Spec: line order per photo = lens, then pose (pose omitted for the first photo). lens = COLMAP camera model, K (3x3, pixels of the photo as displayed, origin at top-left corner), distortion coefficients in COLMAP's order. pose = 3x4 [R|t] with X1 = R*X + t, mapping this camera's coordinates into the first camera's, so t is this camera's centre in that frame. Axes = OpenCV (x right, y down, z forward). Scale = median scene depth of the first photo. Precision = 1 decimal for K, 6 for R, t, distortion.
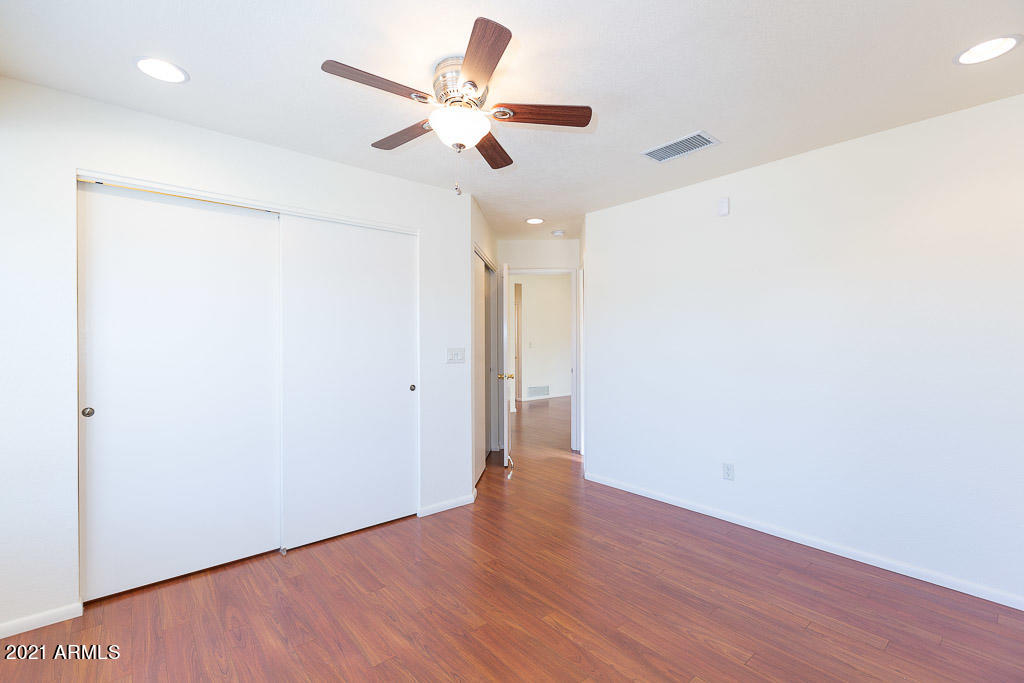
lens RADIAL K [[460.6, 0, 512.0], [0, 460.6, 341.5], [0, 0, 1]] dist [-0.002628, -0.000455]
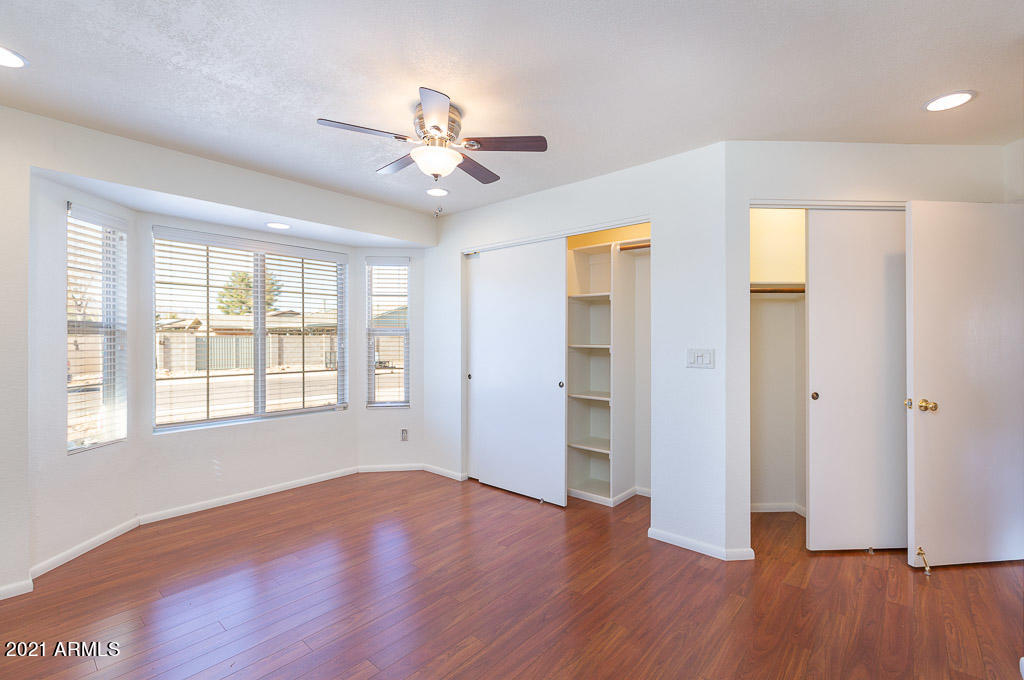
lens RADIAL K [[462.7, 0, 512.0], [0, 462.7, 340.0], [0, 0, 1]] dist [0.003129, 0.000342]
pose [[0.125905, 0.006611, -0.992020, 0.870379], [-0.003335, 0.999975, 0.006241, -0.007619], [0.992037, 0.002523, 0.125924, 0.825354]]
